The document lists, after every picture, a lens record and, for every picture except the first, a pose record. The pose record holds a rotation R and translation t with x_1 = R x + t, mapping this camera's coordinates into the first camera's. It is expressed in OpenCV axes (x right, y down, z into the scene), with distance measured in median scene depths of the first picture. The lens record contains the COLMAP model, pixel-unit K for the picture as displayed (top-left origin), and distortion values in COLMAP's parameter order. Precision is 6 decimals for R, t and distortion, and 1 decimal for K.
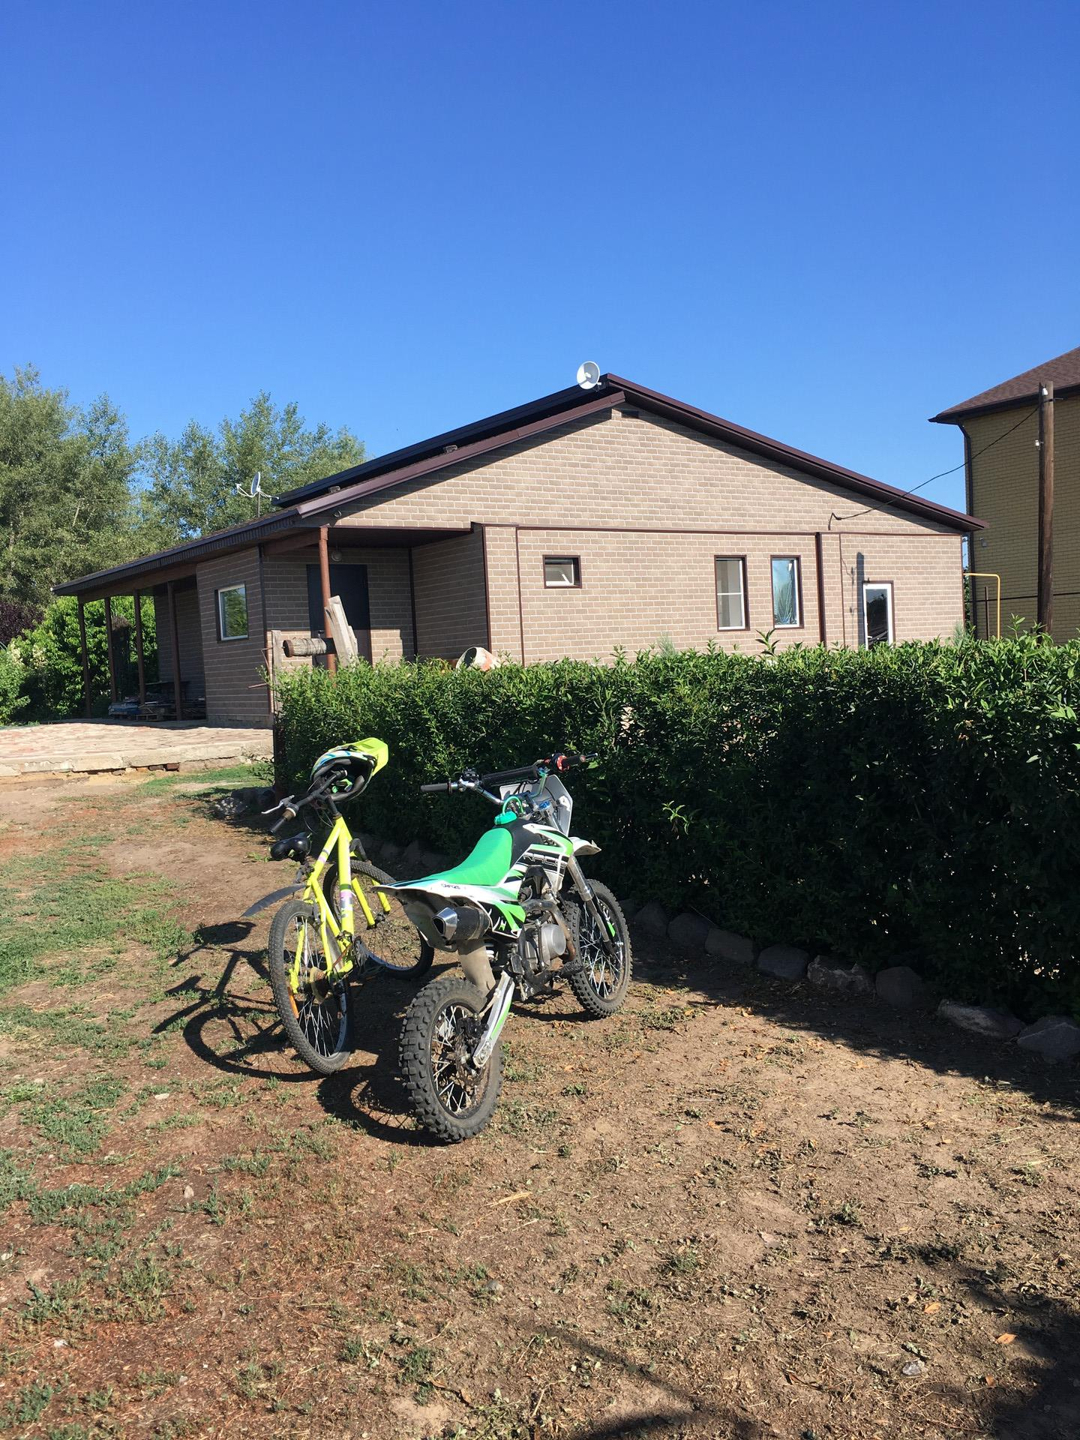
lens RADIAL K [[1200.2, 0, 540.0], [0, 1200.2, 720.0], [0, 0, 1]] dist [0.005891, 0.002905]
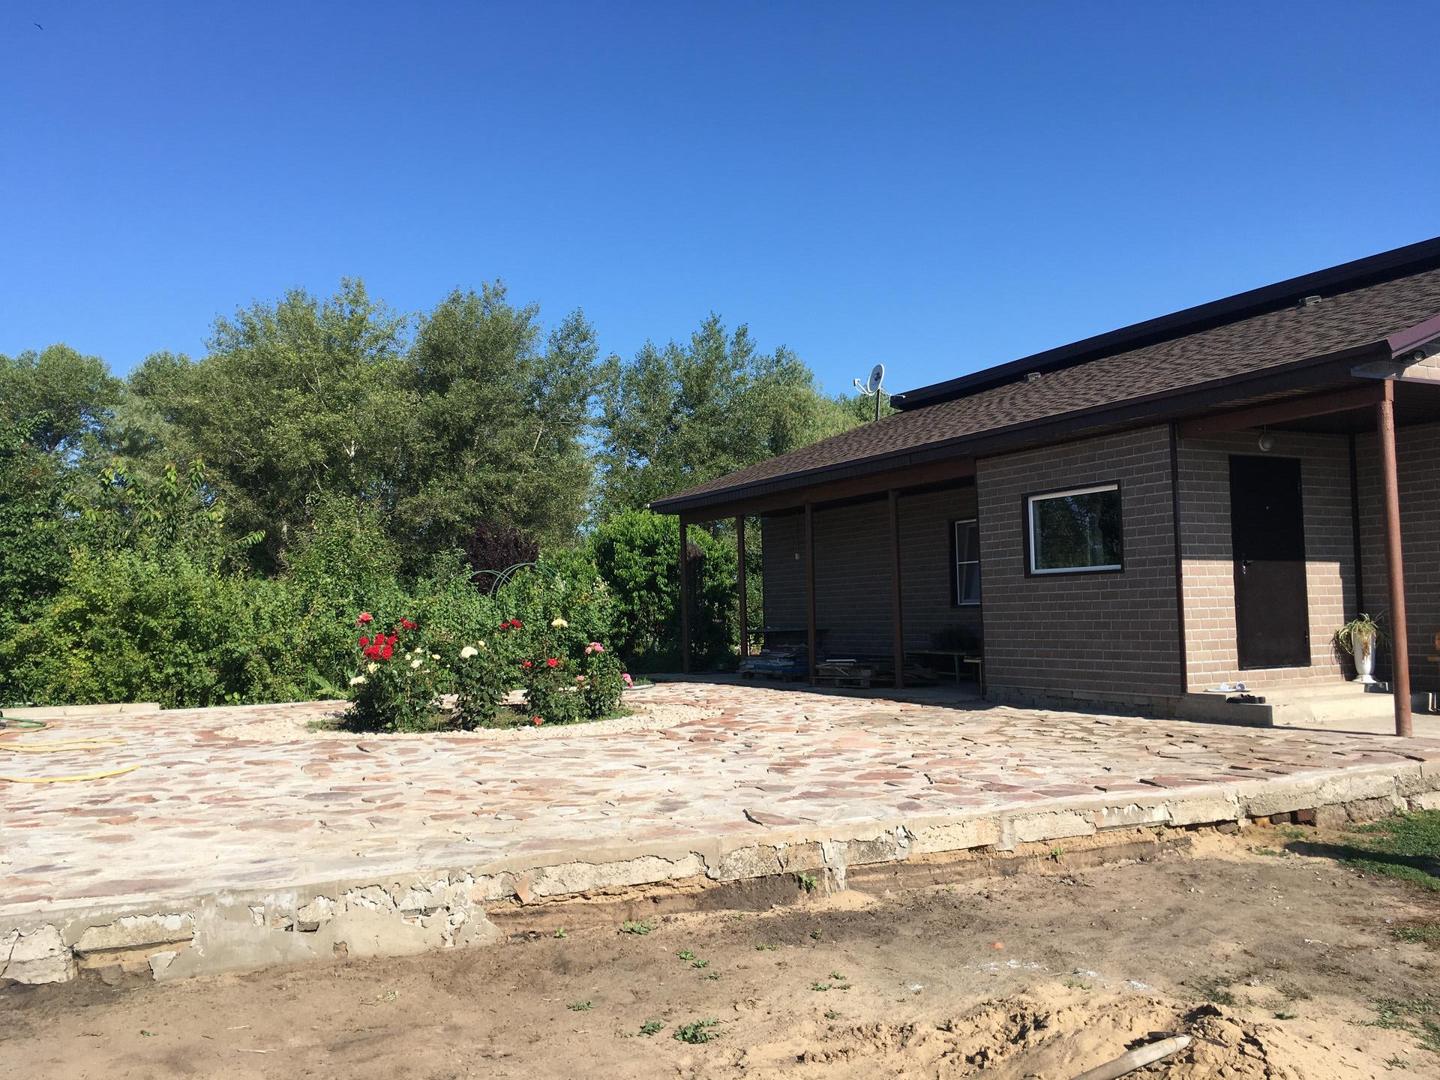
lens RADIAL K [[1278.4, 0, 720.0], [0, 1278.4, 540.0], [0, 0, 1]] dist [0.001612, -0.000715]
pose [[0.984827, 0.018155, -0.172585, -0.304107], [-0.035422, 0.994605, -0.097499, -0.010391], [0.169883, 0.102133, 0.980157, 0.278266]]
